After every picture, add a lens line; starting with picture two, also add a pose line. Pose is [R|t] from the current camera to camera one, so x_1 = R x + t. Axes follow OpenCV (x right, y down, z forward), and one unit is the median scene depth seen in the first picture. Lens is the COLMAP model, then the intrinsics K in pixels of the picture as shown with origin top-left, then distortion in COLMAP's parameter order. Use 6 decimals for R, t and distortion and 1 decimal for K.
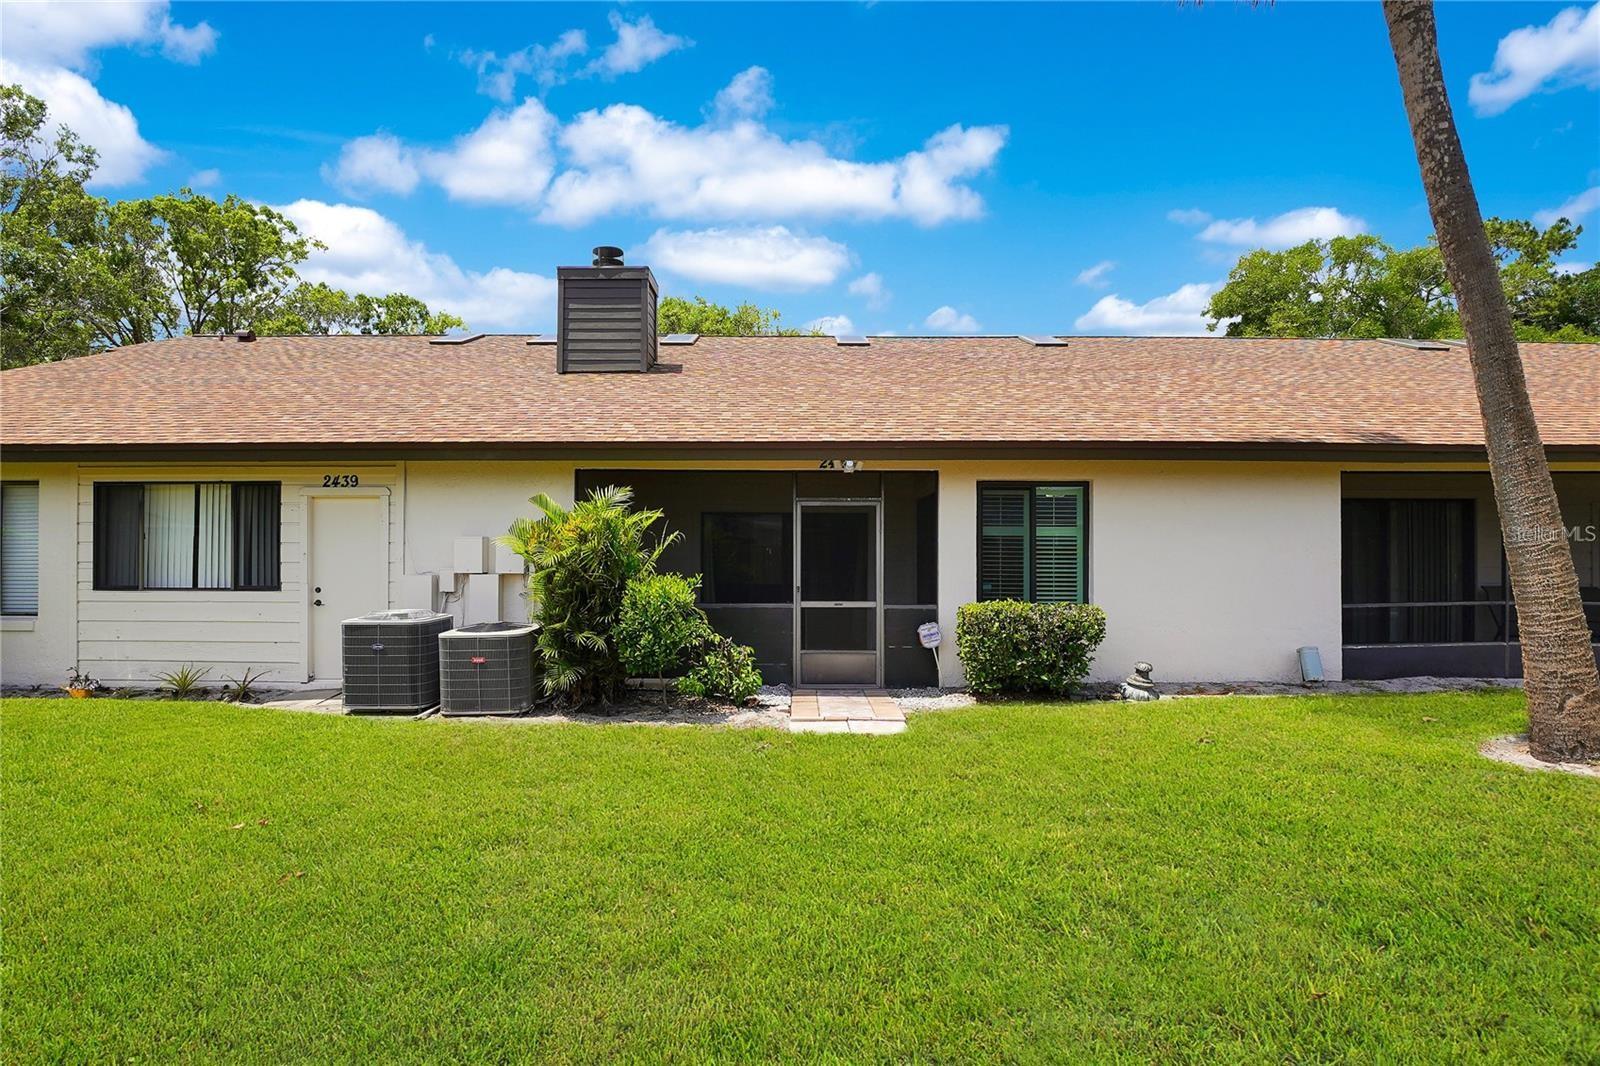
lens RADIAL K [[788.0, 0, 802.2], [0, 788.0, 536.2], [0, 0, 1]] dist [-0.023161, -0.000568]
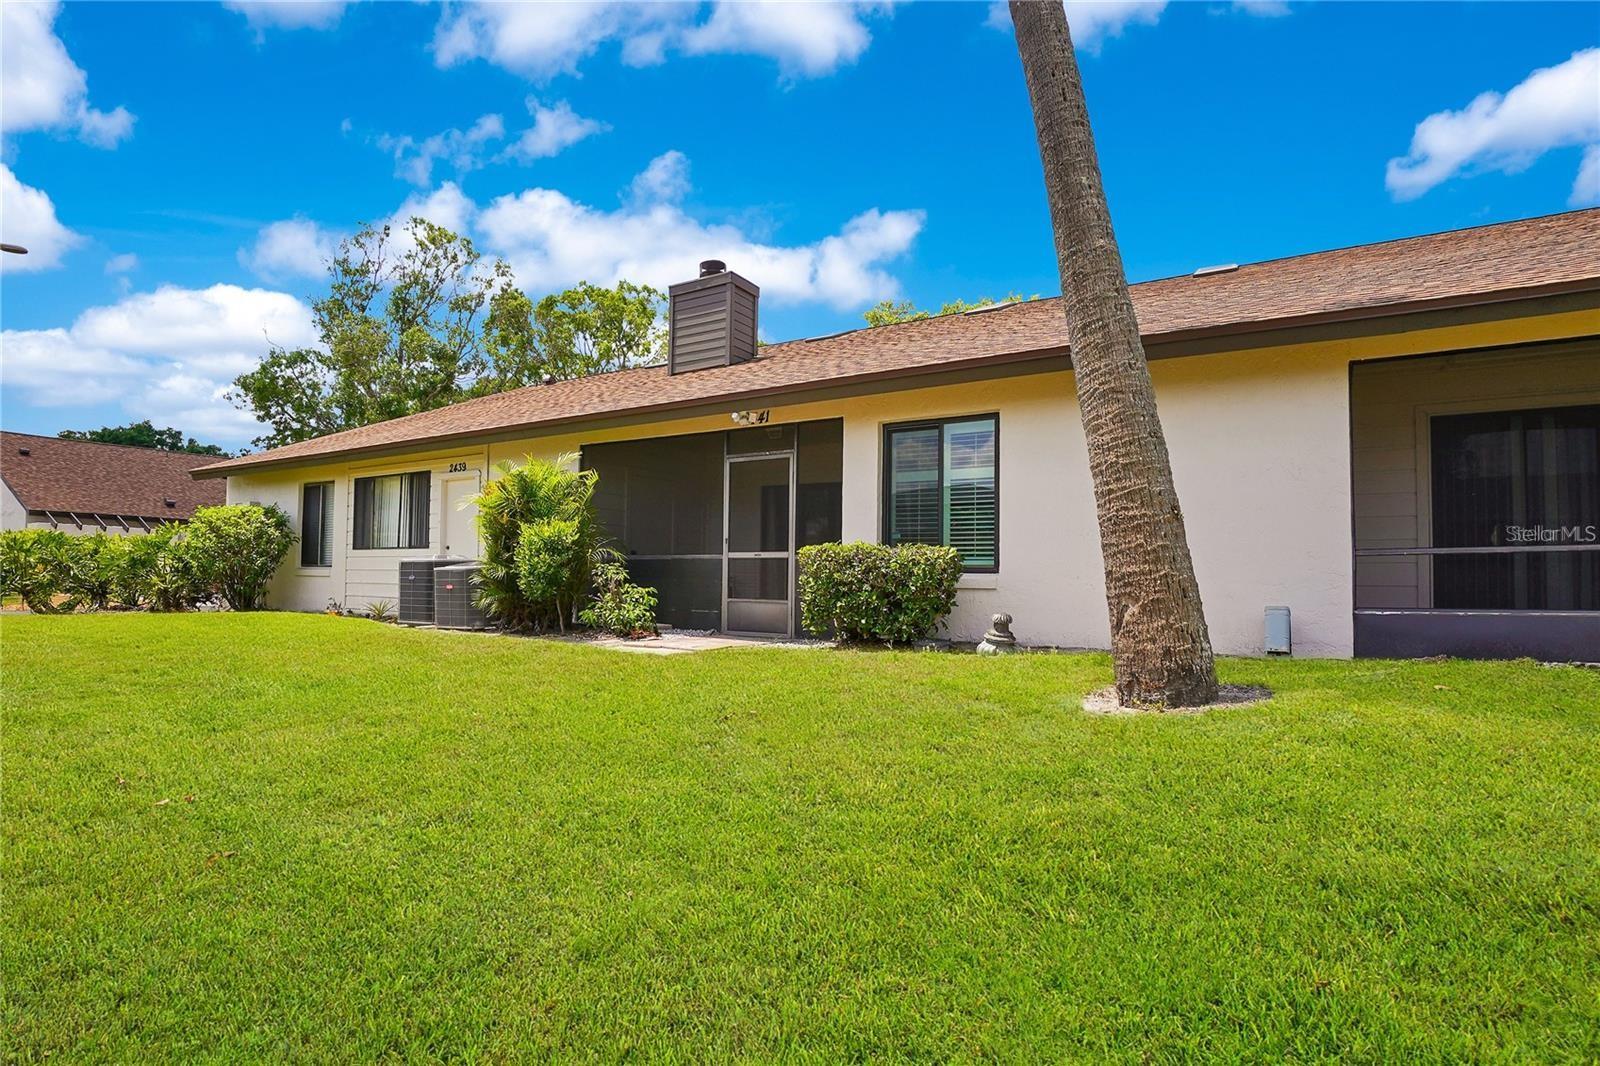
lens RADIAL K [[788.0, 0, 802.2], [0, 788.0, 536.2], [0, 0, 1]] dist [-0.023161, -0.000568]
pose [[0.853286, -0.019378, -0.521083, 0.634671], [0.003112, 0.999481, -0.032072, 0.095405], [0.521434, 0.025745, 0.852903, 0.149161]]
